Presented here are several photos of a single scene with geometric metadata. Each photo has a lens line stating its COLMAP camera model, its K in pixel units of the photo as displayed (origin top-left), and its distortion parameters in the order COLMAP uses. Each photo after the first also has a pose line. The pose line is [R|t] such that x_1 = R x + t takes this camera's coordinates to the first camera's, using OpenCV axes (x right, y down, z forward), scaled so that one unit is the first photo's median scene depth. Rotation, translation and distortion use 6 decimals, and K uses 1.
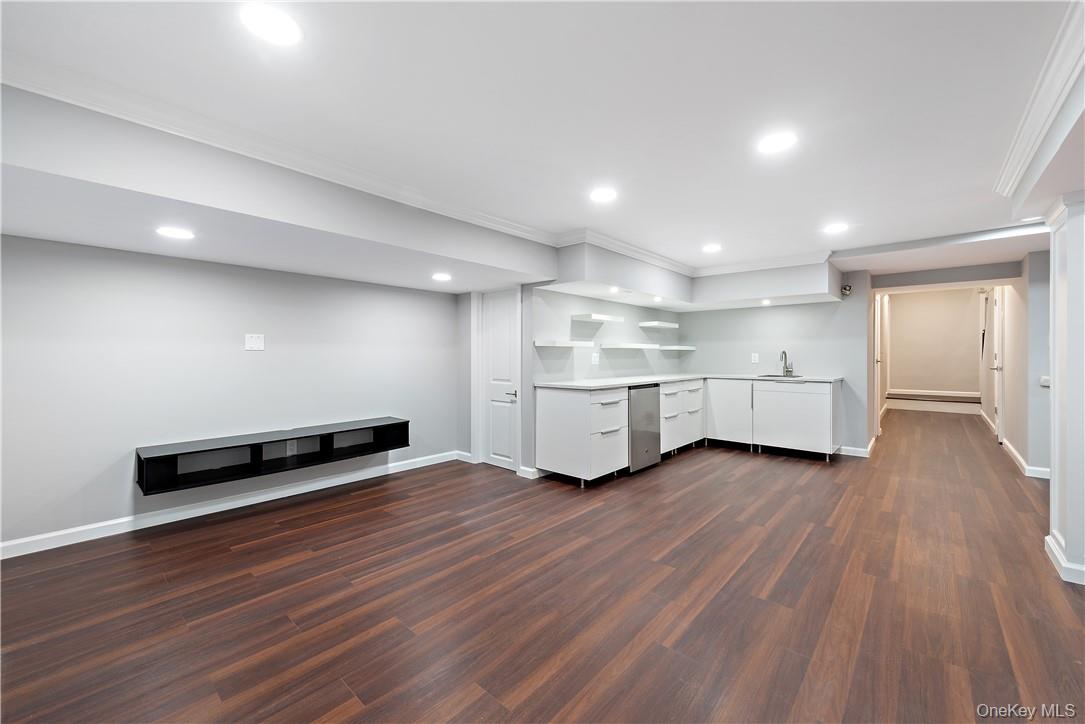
lens RADIAL K [[421.1, 0, 543.9], [0, 421.1, 354.6], [0, 0, 1]] dist [0.007674, 0.000131]
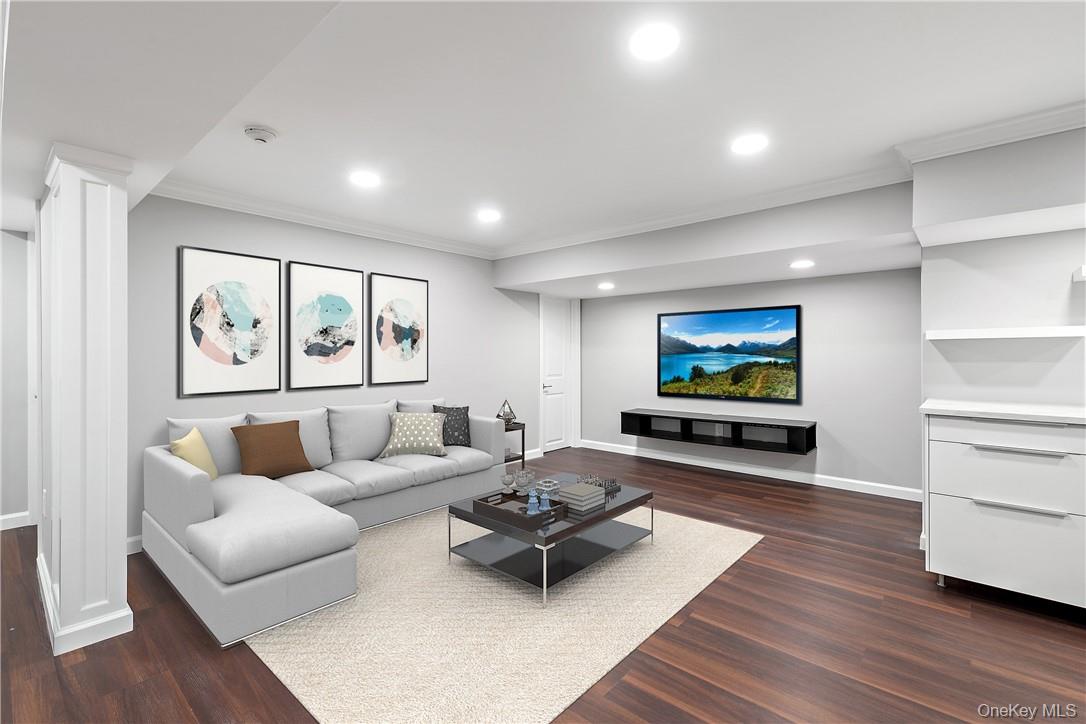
lens RADIAL K [[481.3, 0, 547.0], [0, 481.3, 360.1], [0, 0, 1]] dist [0.001838, 0.000165]
pose [[0.026764, 0.015916, -0.999515, 0.814639], [0.005243, 0.999857, 0.016062, -0.005264], [0.999628, -0.005670, 0.026677, 0.497791]]
